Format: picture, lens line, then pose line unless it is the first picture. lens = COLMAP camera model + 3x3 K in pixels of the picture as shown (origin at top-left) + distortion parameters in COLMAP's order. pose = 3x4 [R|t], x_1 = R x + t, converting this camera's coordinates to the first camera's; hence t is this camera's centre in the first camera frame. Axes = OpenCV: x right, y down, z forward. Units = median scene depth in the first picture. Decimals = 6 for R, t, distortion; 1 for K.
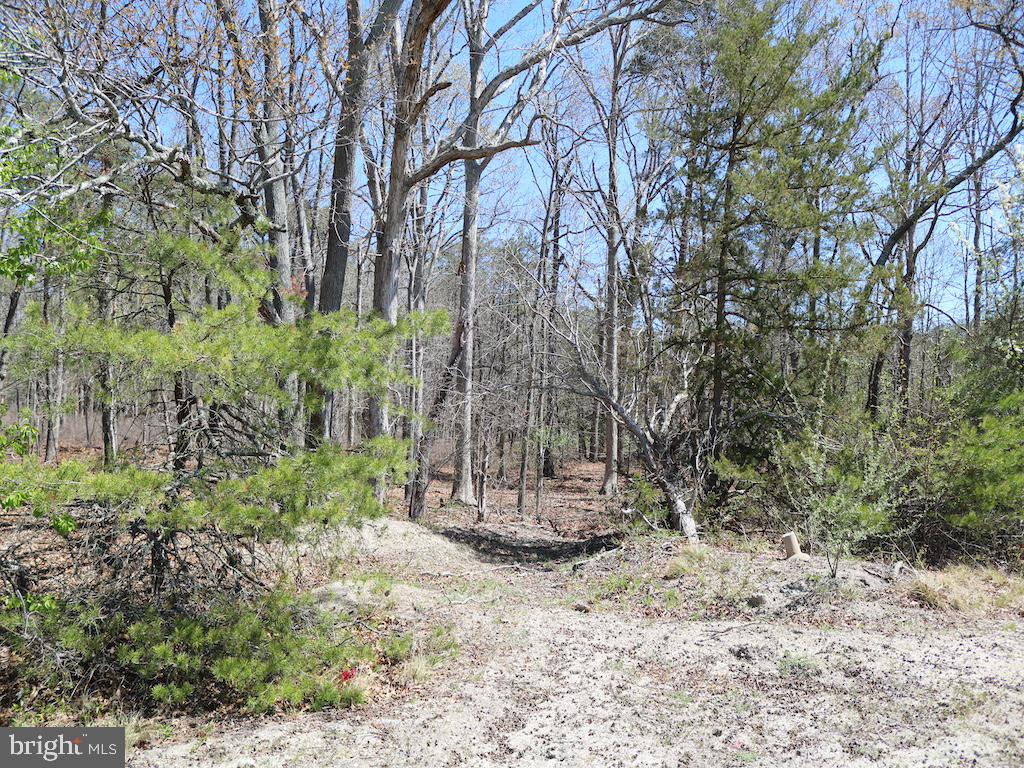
lens RADIAL K [[869.9, 0, 512.7], [0, 869.9, 383.0], [0, 0, 1]] dist [-0.092064, 0.092132]
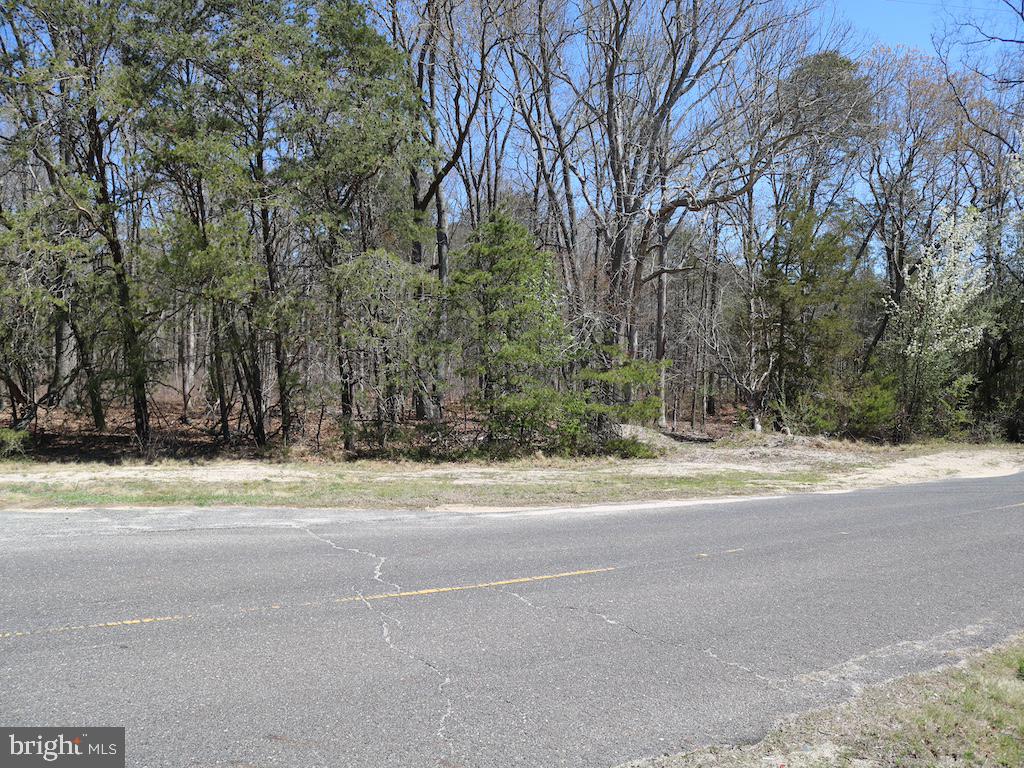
lens RADIAL K [[869.9, 0, 514.0], [0, 869.9, 383.8], [0, 0, 1]] dist [-0.092064, 0.092132]
pose [[0.981646, -0.000033, -0.190714, -0.018477], [0.012896, 0.997723, 0.066206, -0.122111], [0.190278, -0.067450, 0.979410, -1.381732]]
